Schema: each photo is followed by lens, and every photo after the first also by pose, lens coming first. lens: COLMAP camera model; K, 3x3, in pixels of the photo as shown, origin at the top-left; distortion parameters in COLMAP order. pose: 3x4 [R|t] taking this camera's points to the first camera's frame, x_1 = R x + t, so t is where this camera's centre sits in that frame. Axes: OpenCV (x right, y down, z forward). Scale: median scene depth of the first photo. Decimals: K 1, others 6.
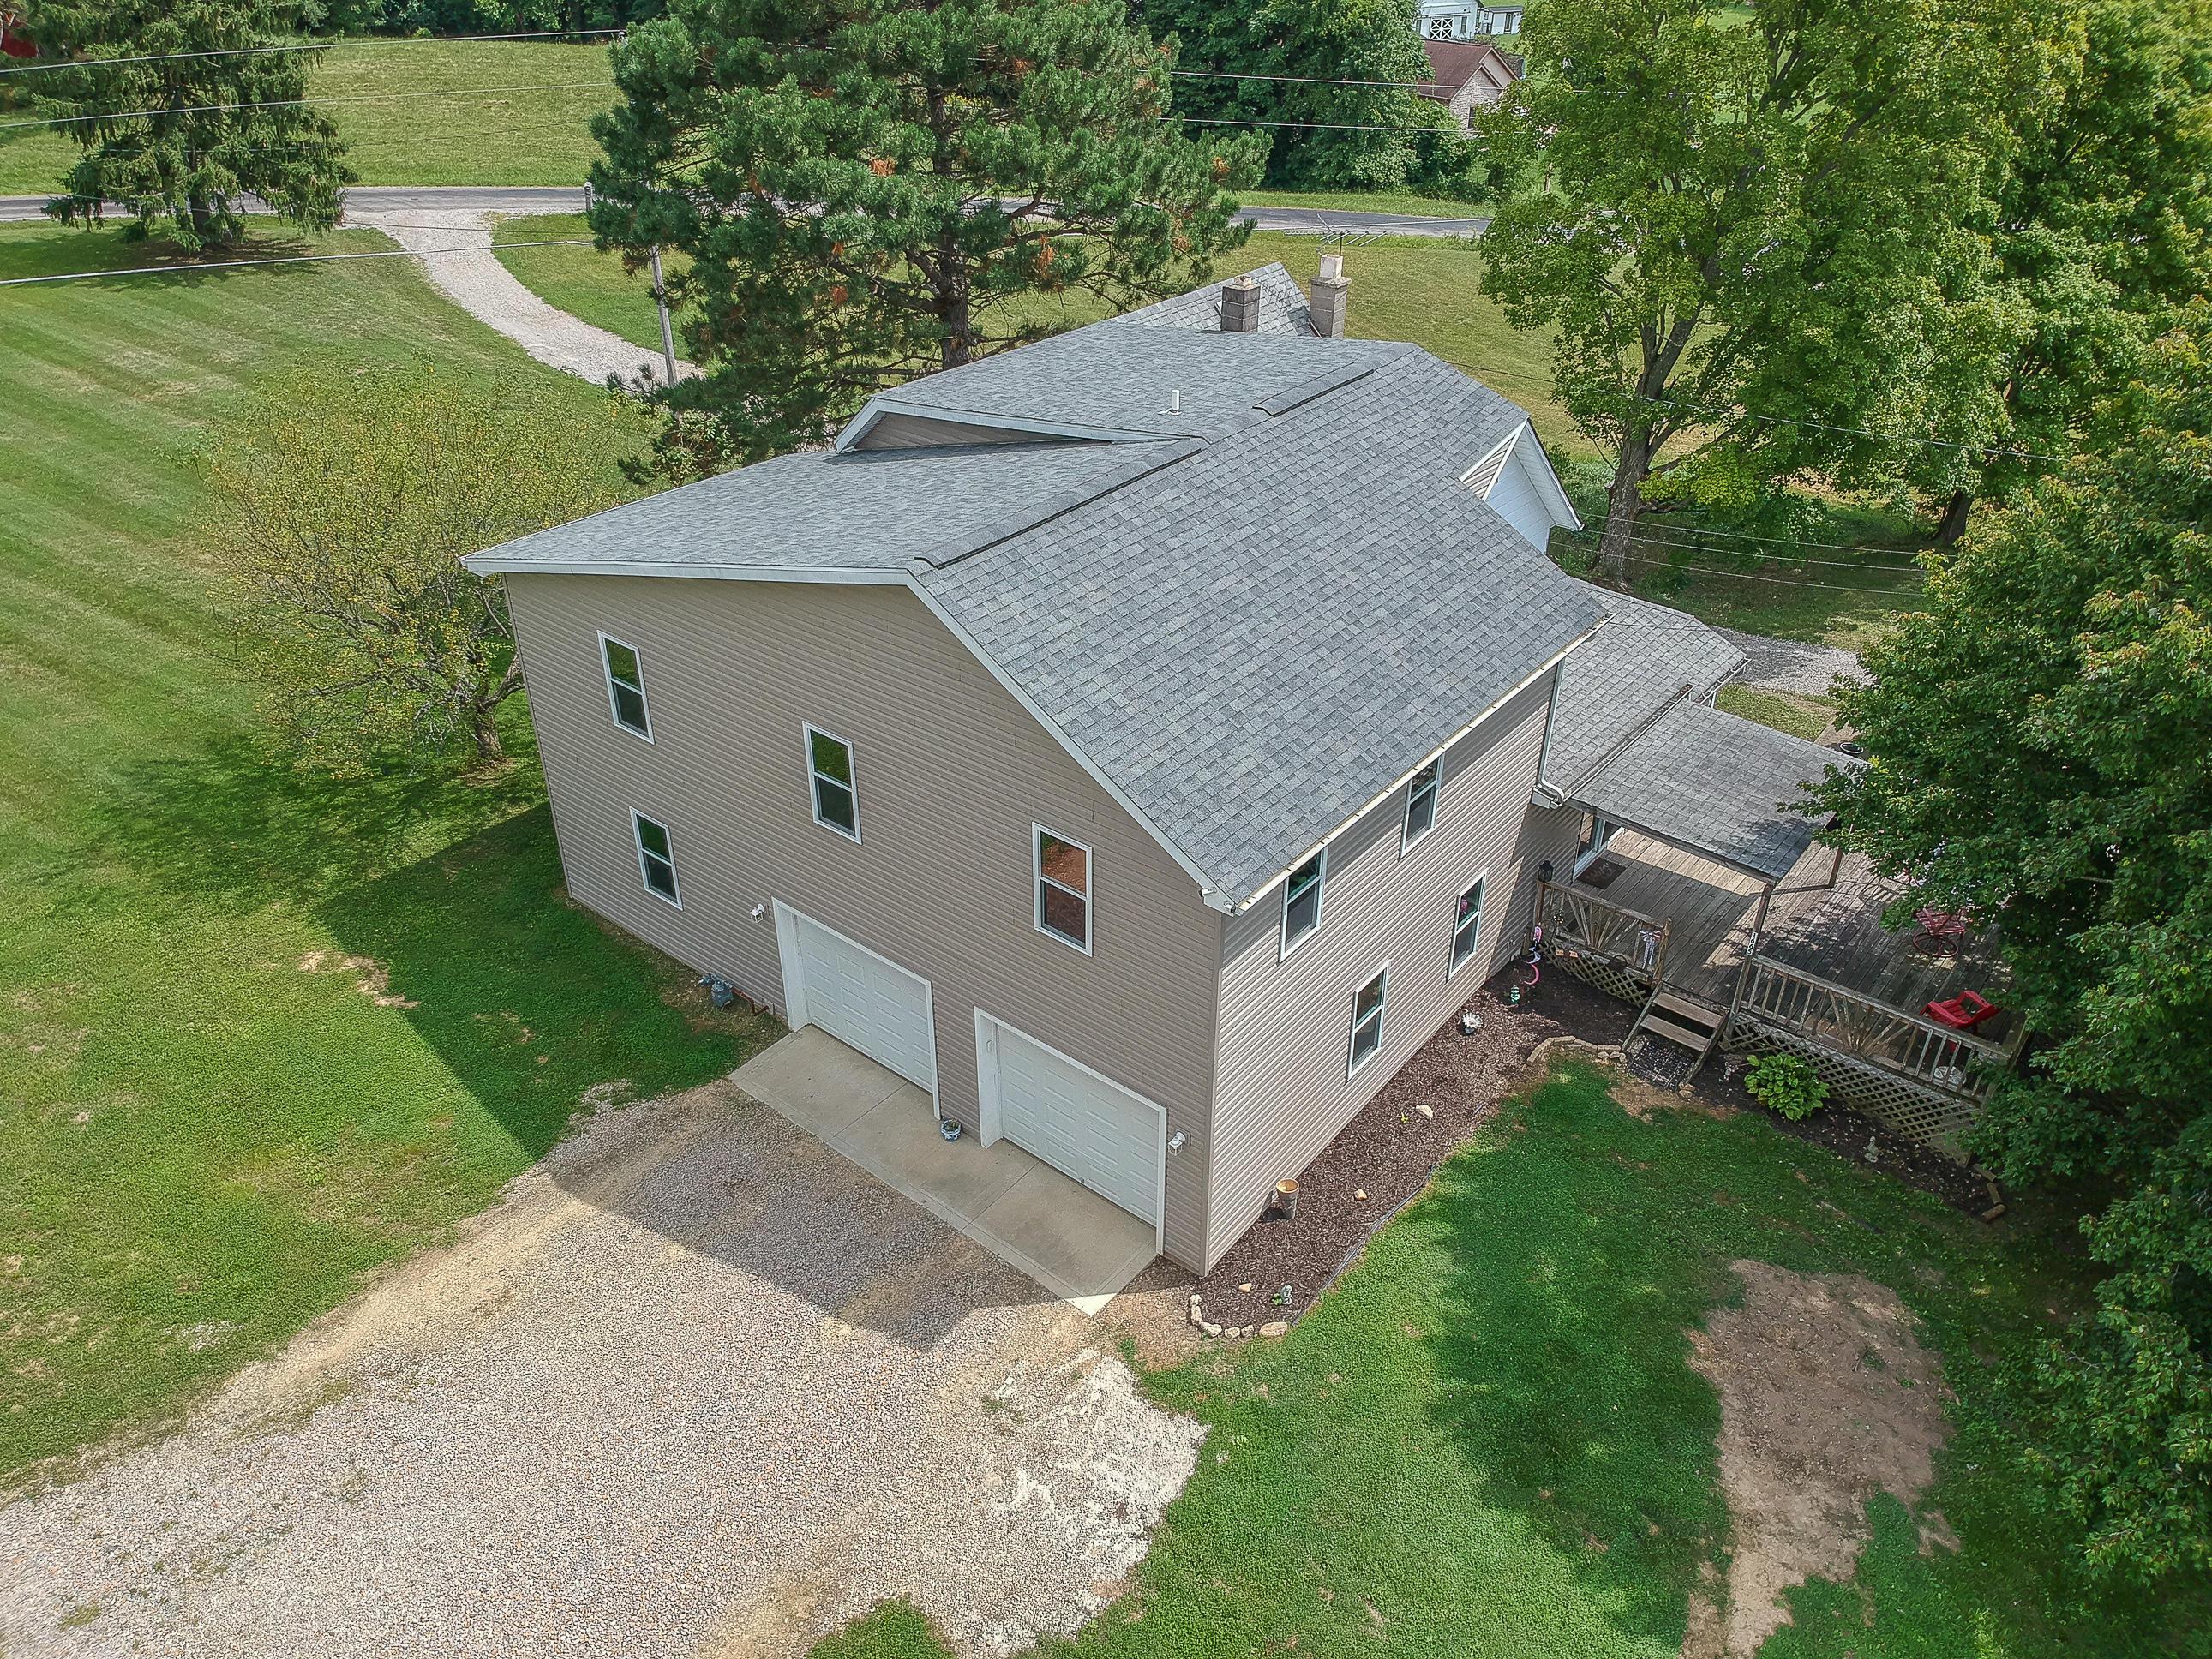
lens RADIAL K [[1625.5, 0, 1106.0], [0, 1625.5, 829.5], [0, 0, 1]] dist [0.072674, -0.144498]
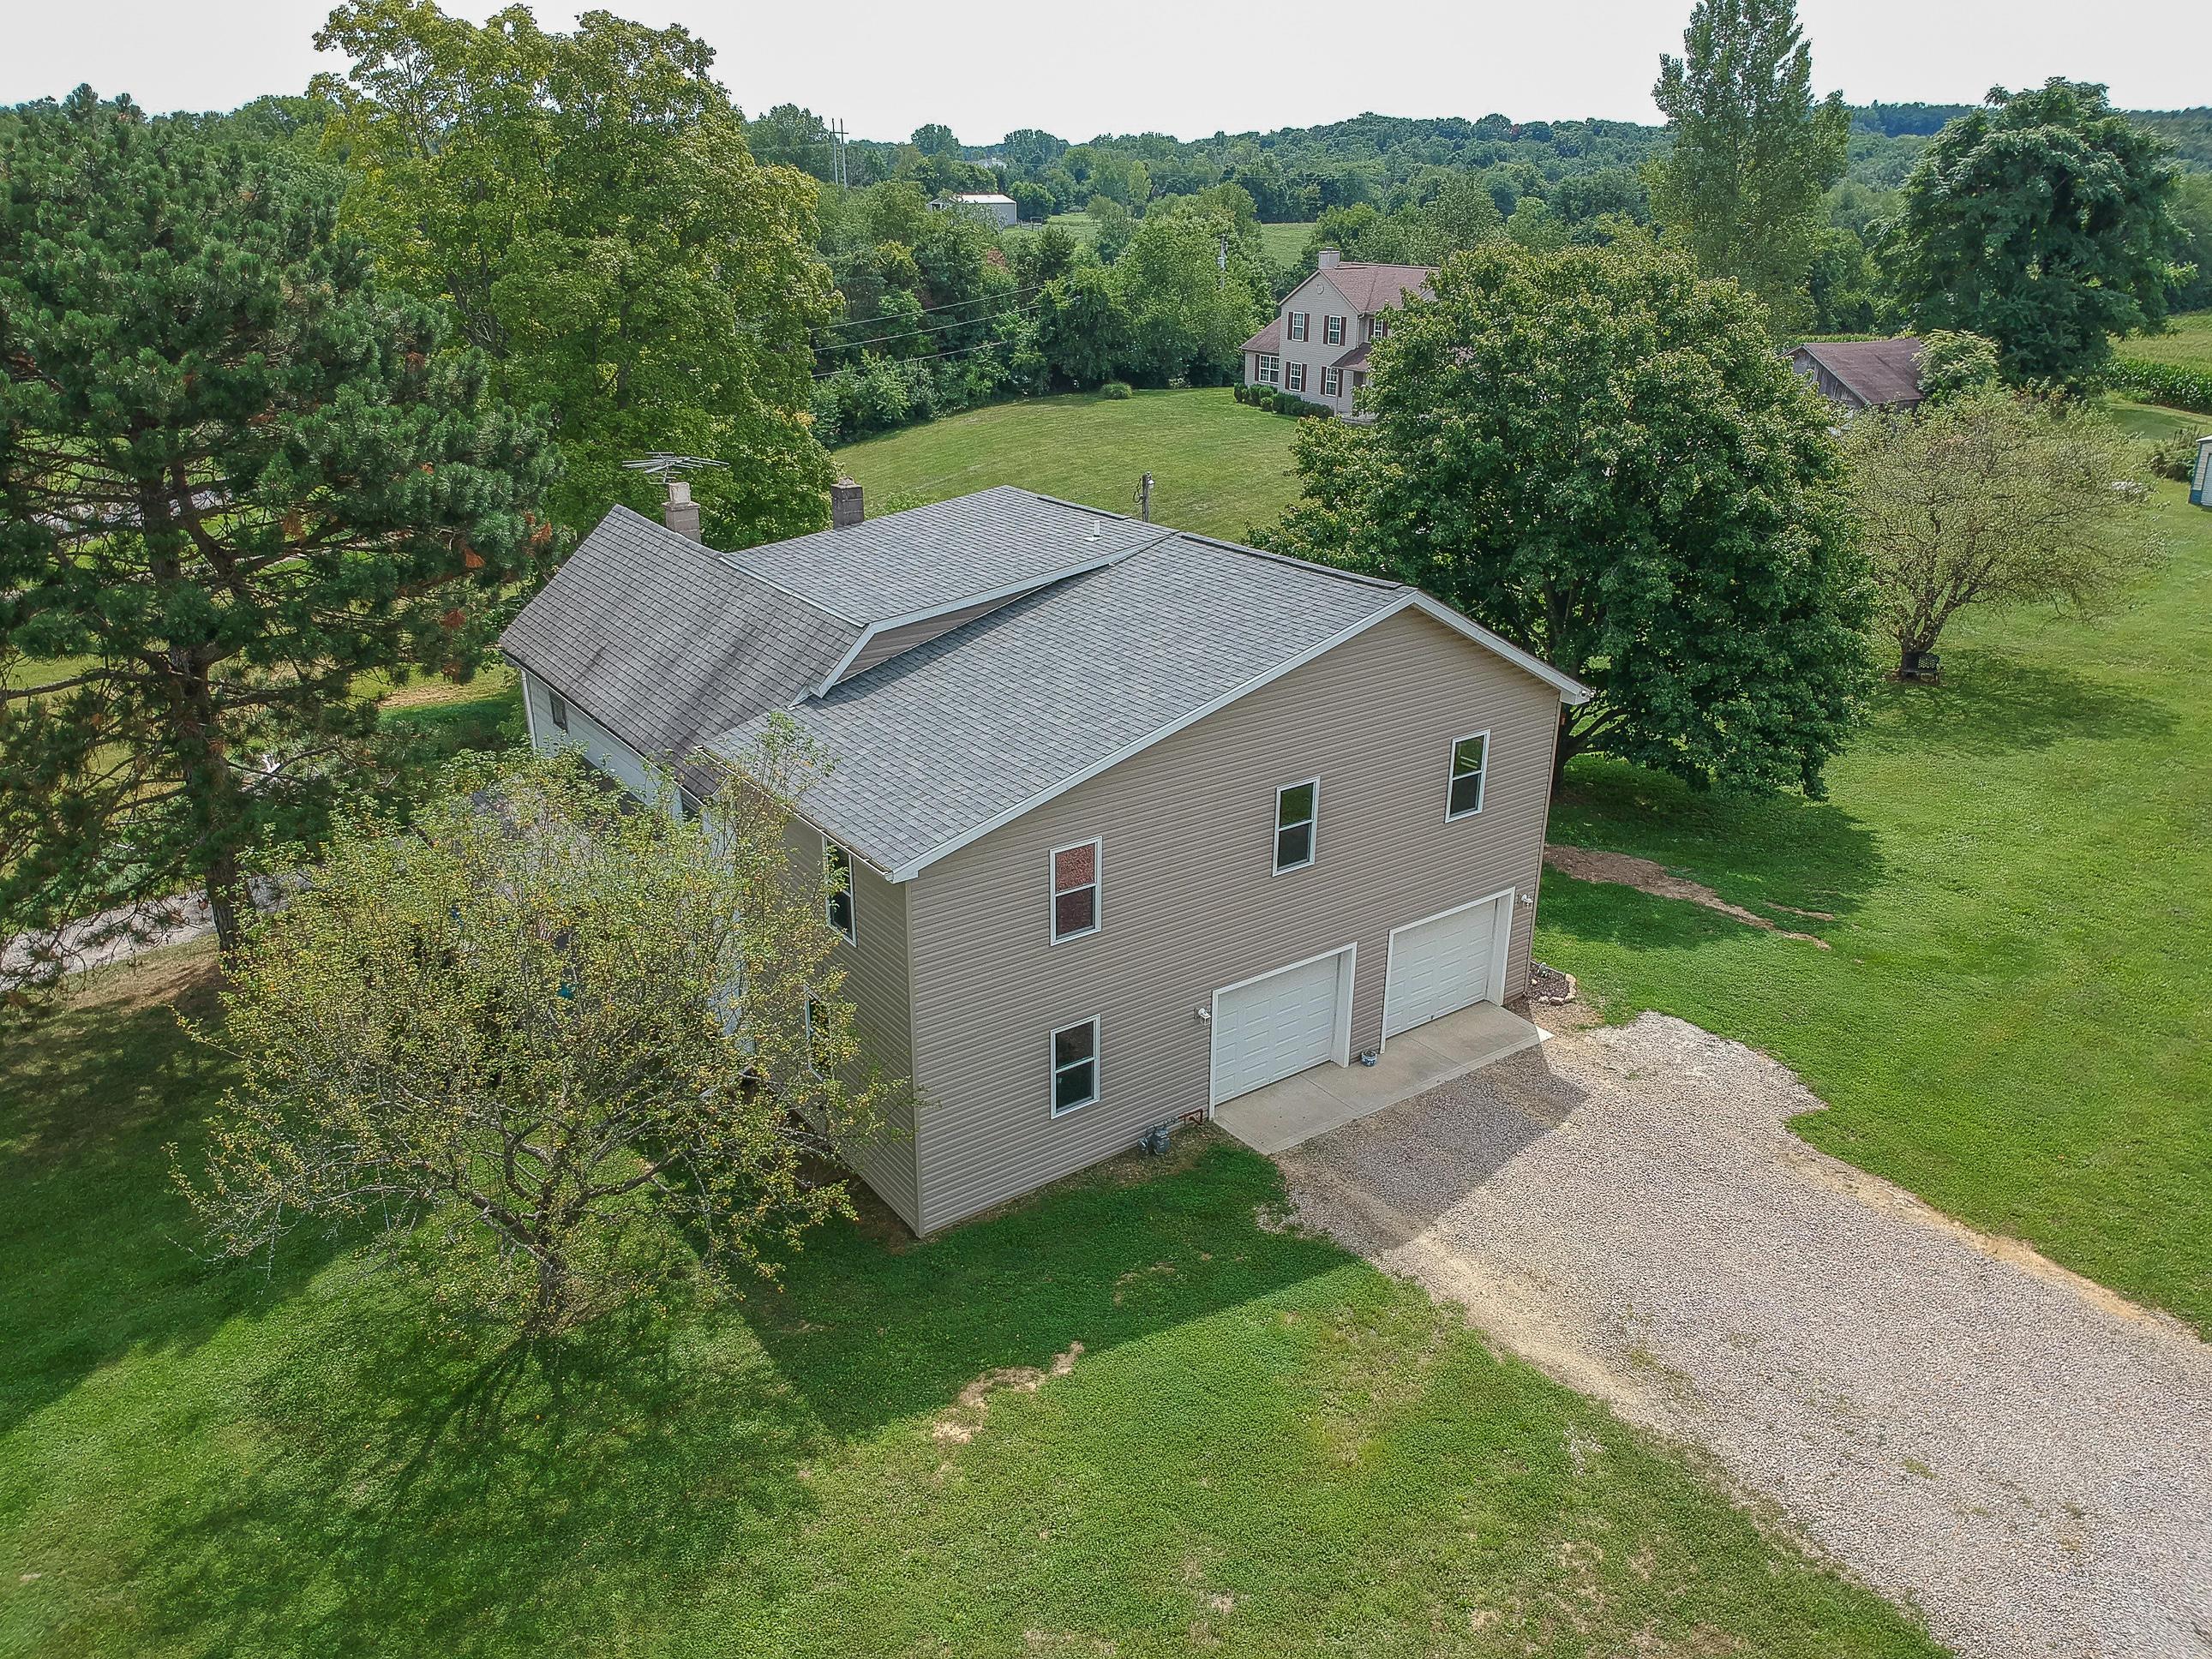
lens RADIAL K [[1639.4, 0, 1091.5], [0, 1639.4, 827.5], [0, 0, 1]] dist [0.009266, -0.042091]
pose [[0.257125, -0.362511, 0.895808, -1.171909], [0.509172, 0.838689, 0.193248, -0.308132], [-0.821359, 0.406432, 0.400229, 0.567187]]
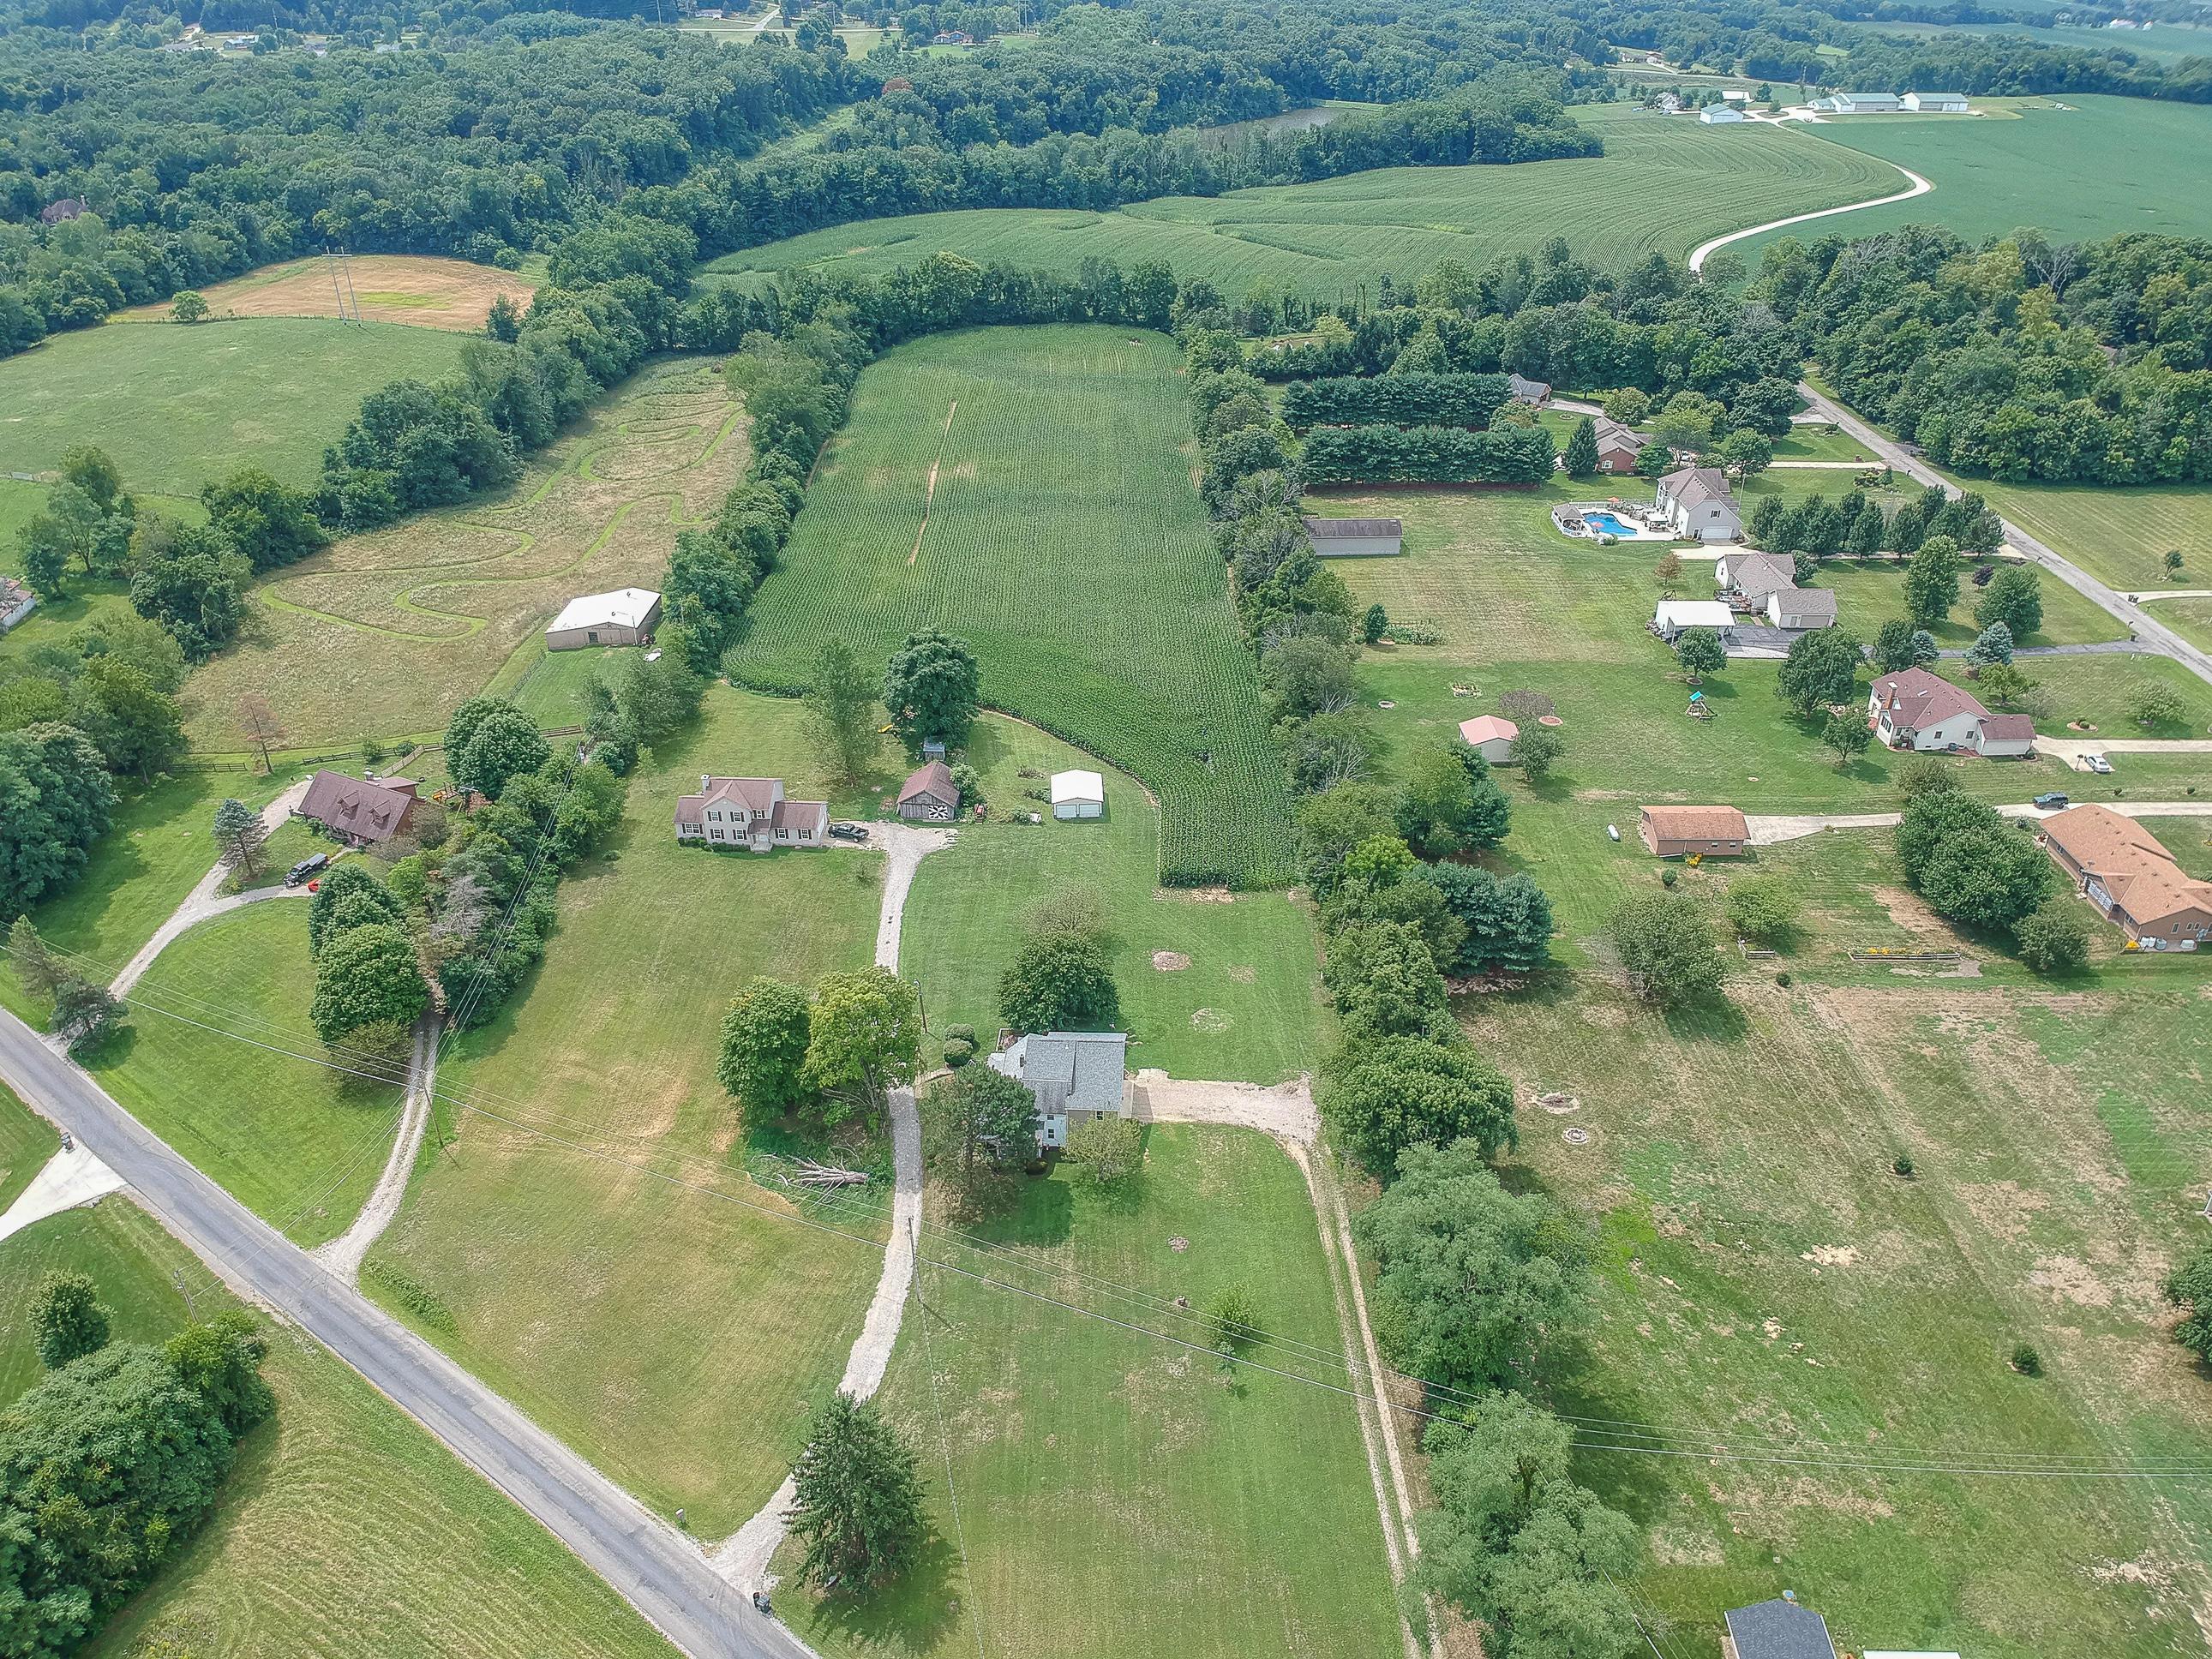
lens RADIAL K [[1625.5, 0, 1106.0], [0, 1625.5, 829.5], [0, 0, 1]] dist [0.072674, -0.144498]
pose [[-0.588339, -0.405891, 0.699364, -5.263510], [0.429656, 0.575777, 0.695612, -6.389365], [-0.685020, 0.709742, -0.164359, 1.398746]]
